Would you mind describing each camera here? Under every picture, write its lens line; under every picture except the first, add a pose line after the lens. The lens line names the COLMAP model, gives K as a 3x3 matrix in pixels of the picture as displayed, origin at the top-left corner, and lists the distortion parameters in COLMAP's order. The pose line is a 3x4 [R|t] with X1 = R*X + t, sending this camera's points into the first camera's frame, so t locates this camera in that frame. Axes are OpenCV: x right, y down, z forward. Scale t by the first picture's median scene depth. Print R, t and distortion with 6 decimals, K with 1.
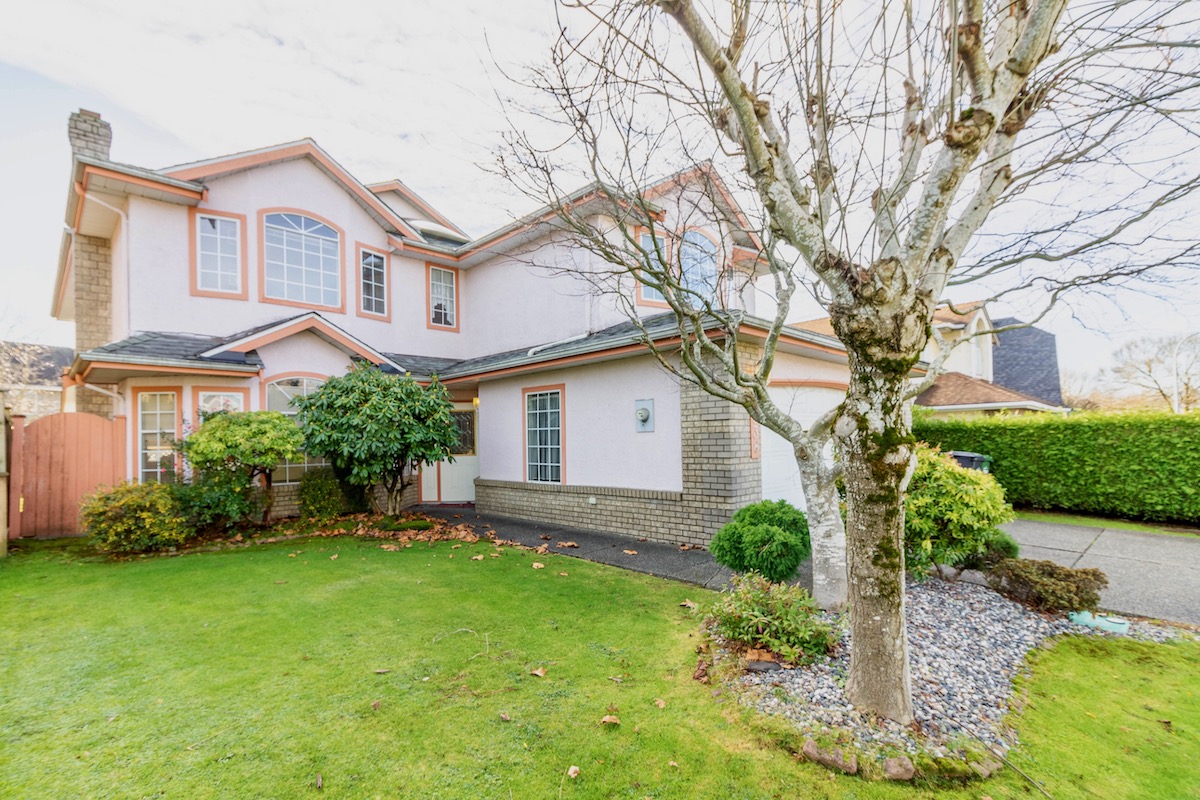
lens RADIAL K [[549.0, 0, 604.0], [0, 549.0, 426.9], [0, 0, 1]] dist [0.008461, 0.000025]
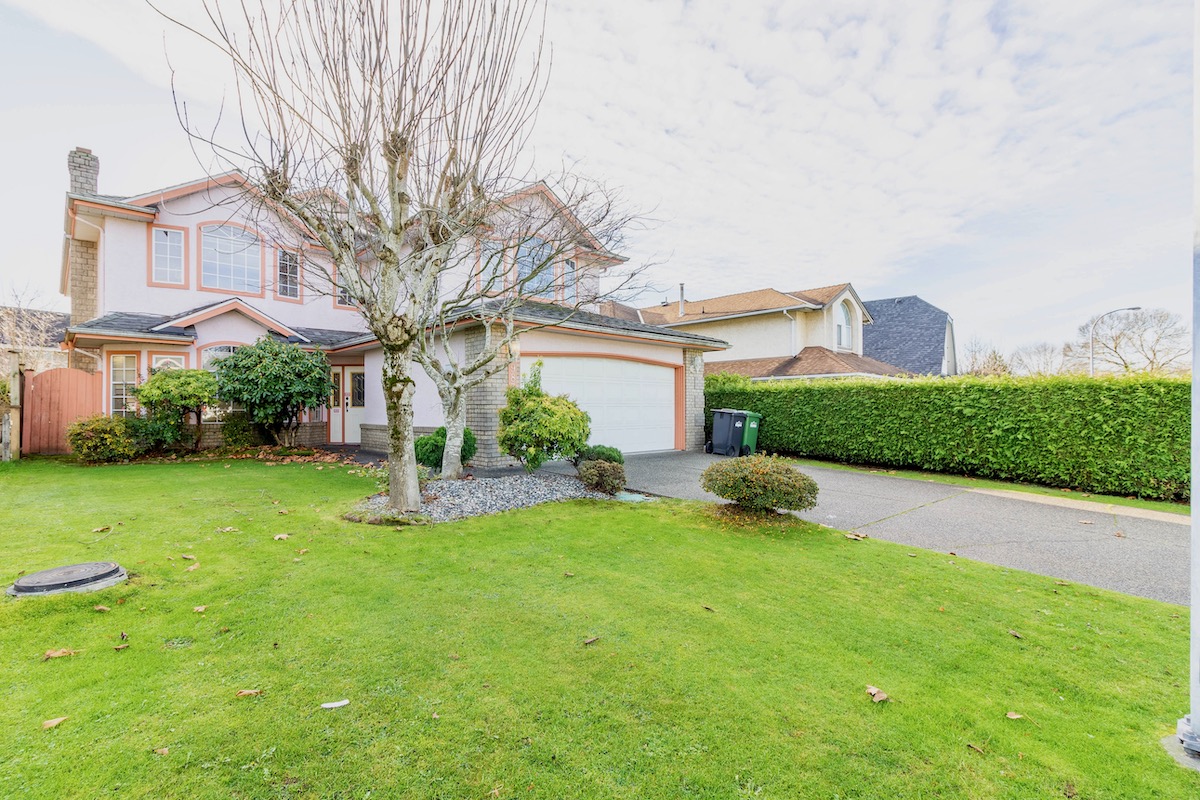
lens RADIAL K [[572.7, 0, 600.0], [0, 572.7, 400.0], [0, 0, 1]] dist [0.004775, 0.000775]
pose [[0.998868, 0.016543, -0.044609, 0.473619], [-0.016313, 0.999852, 0.005523, 0.024569], [0.044694, -0.004789, 0.998989, -0.412815]]
